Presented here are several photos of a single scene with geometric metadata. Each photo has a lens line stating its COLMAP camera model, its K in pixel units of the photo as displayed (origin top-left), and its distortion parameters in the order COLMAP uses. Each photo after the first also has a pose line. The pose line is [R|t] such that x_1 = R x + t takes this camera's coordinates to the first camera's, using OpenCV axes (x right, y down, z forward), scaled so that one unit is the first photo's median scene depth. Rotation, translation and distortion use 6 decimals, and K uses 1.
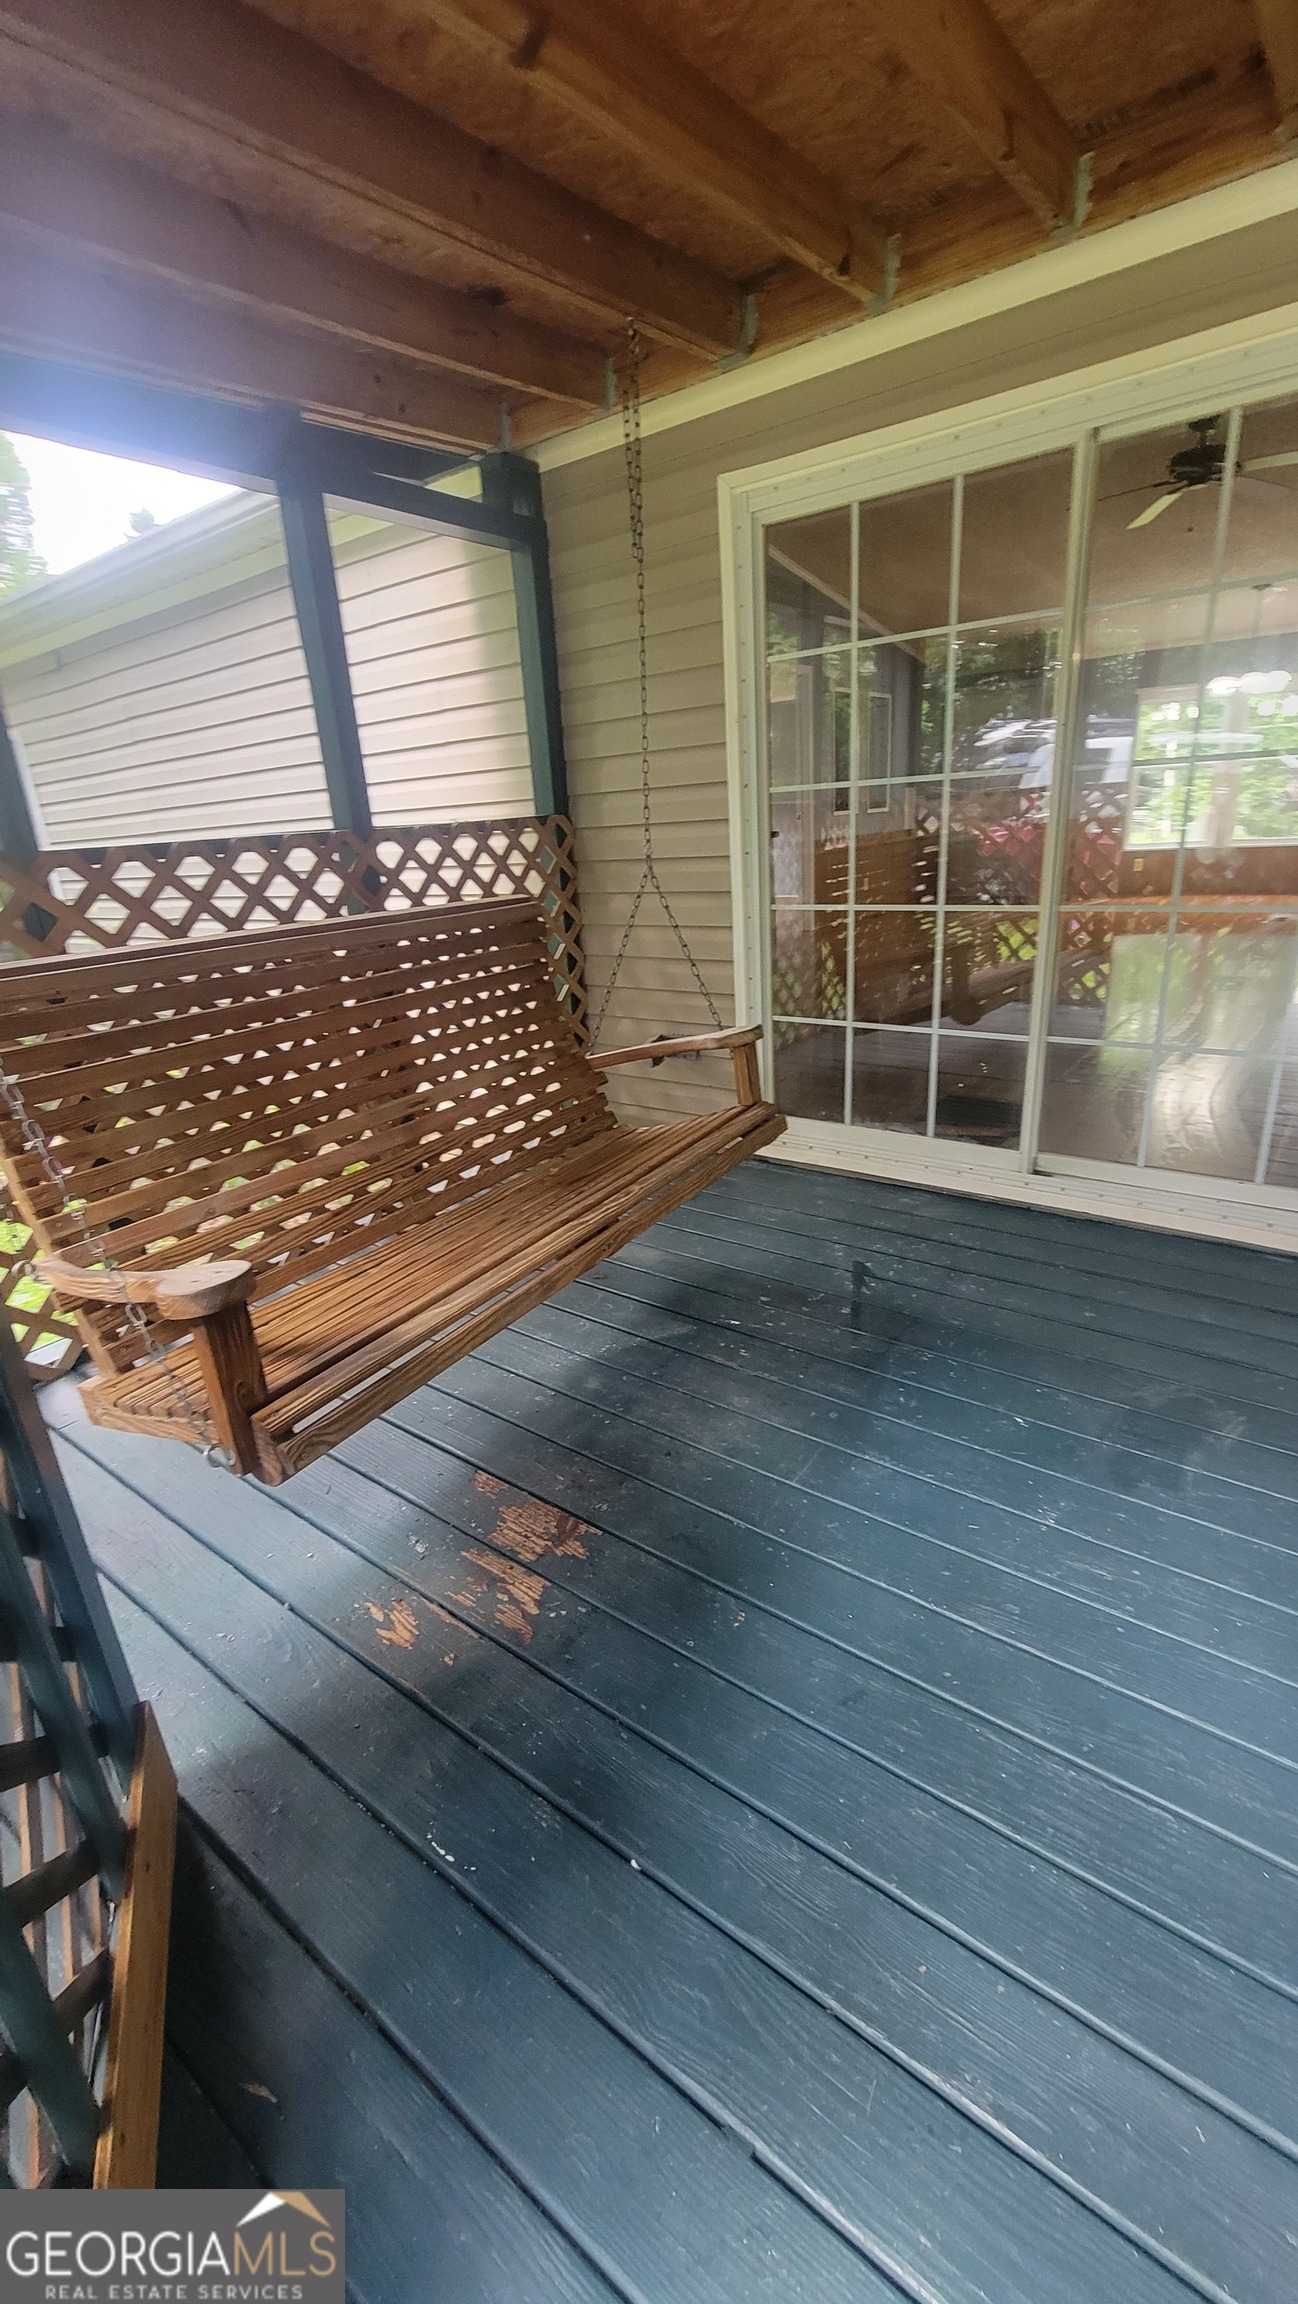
lens RADIAL K [[940.2, 0, 641.6], [0, 940.2, 1152.2], [0, 0, 1]] dist [-0.001142, 0.000128]
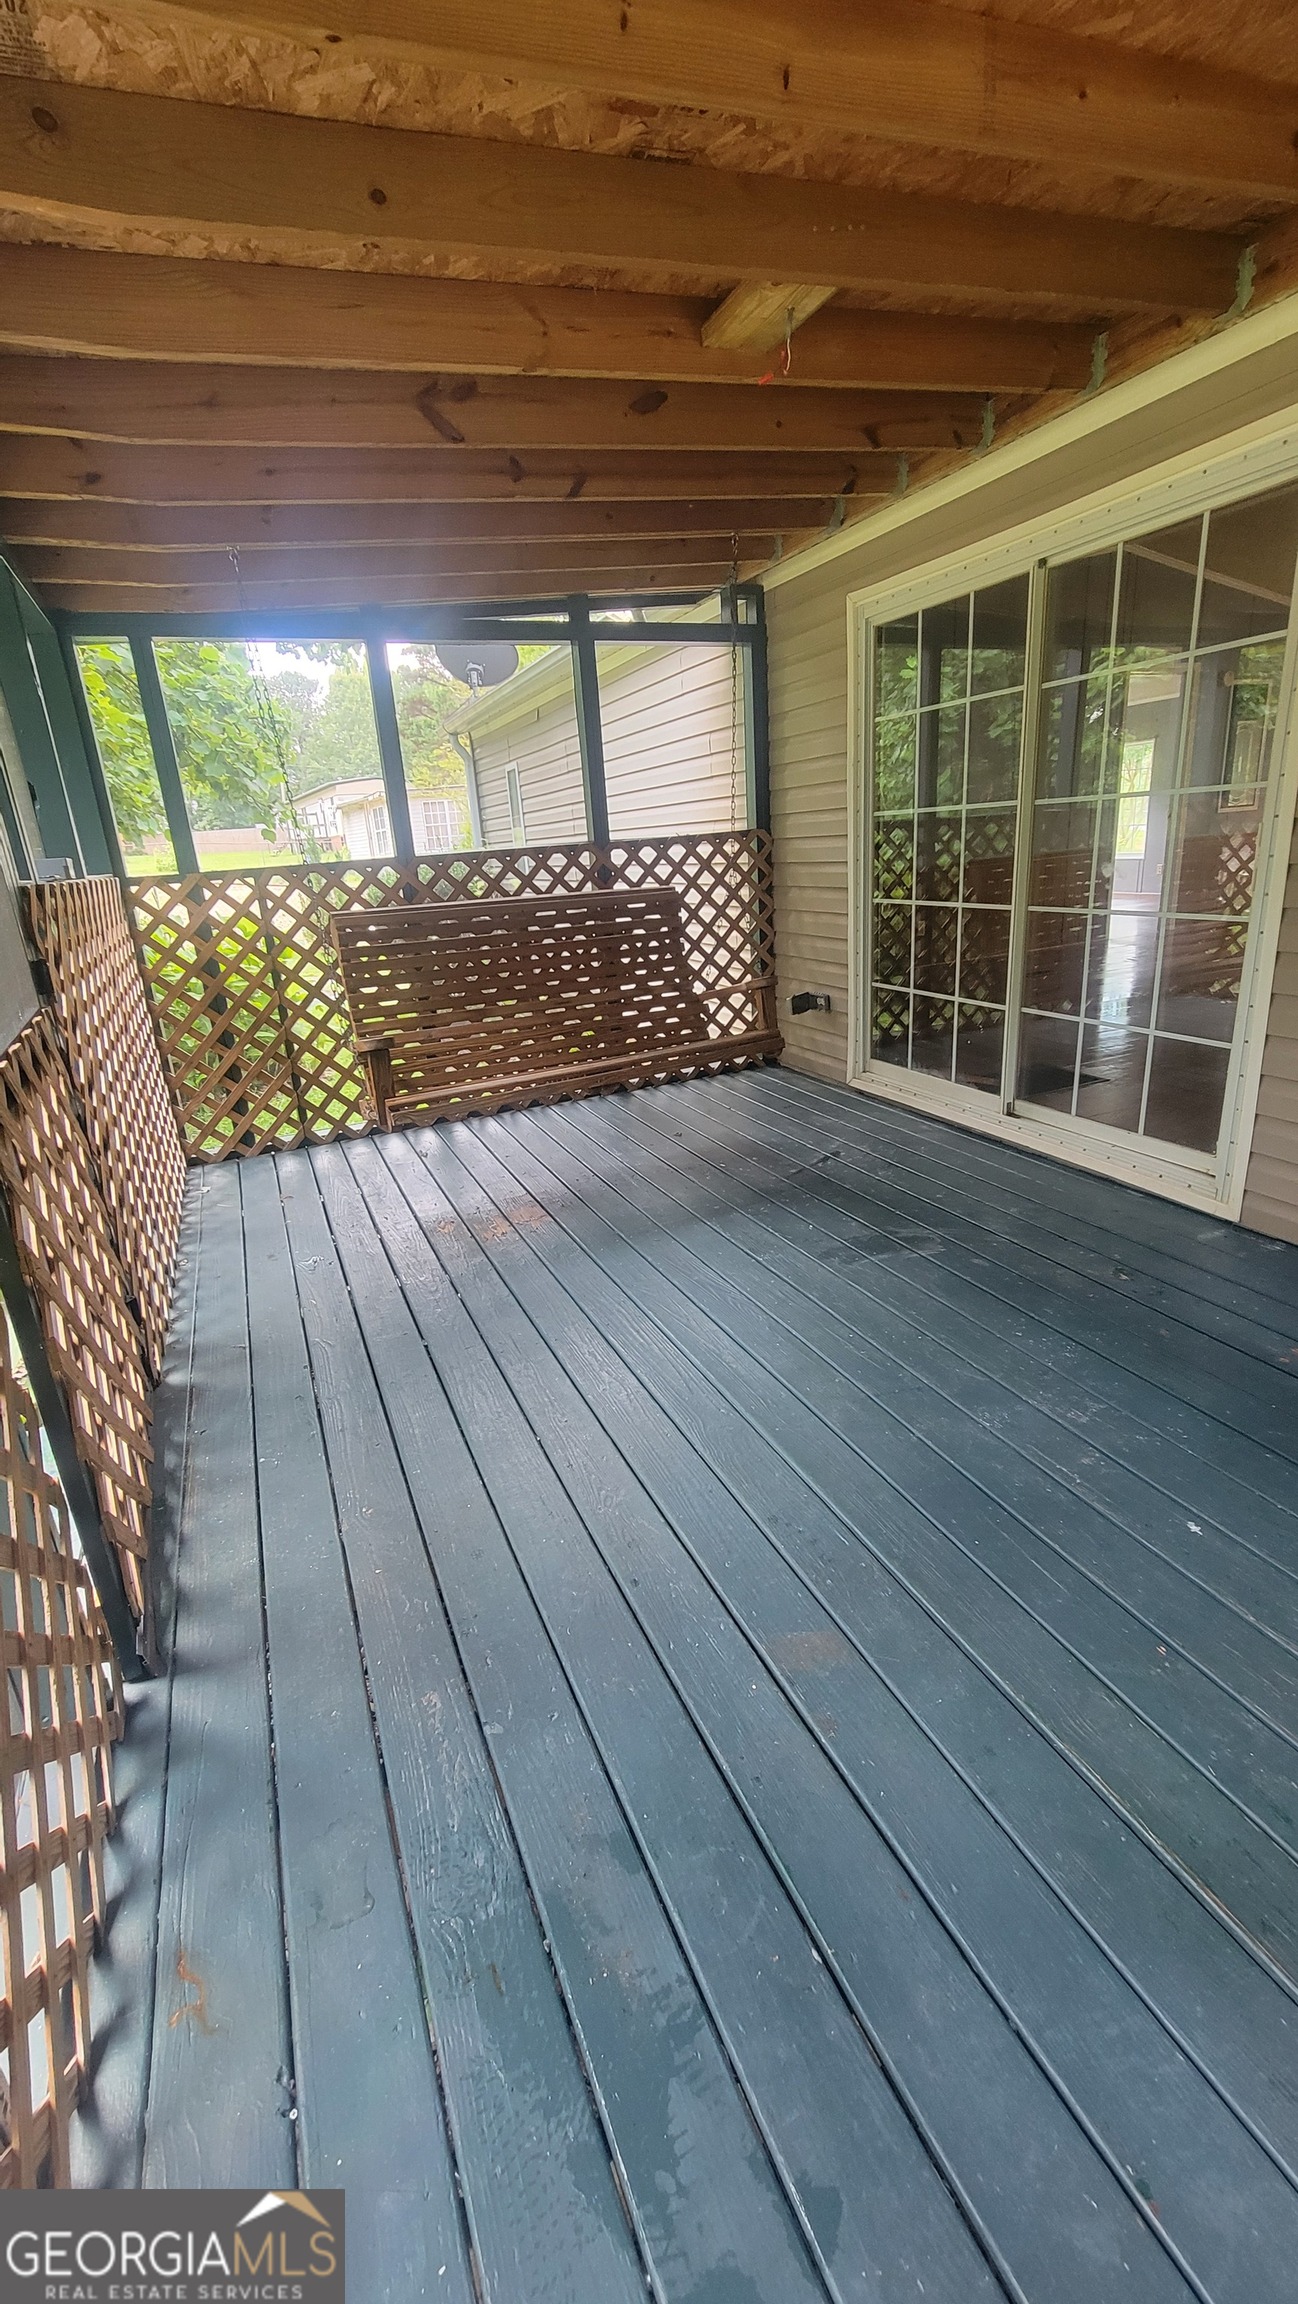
lens RADIAL K [[940.2, 0, 641.6], [0, 940.2, 1152.2], [0, 0, 1]] dist [-0.001142, 0.000128]
pose [[0.869327, 0.161537, -0.467094, 0.562234], [-0.155803, 0.986461, 0.051181, 0.081234], [0.469038, 0.028281, 0.882725, -0.347804]]
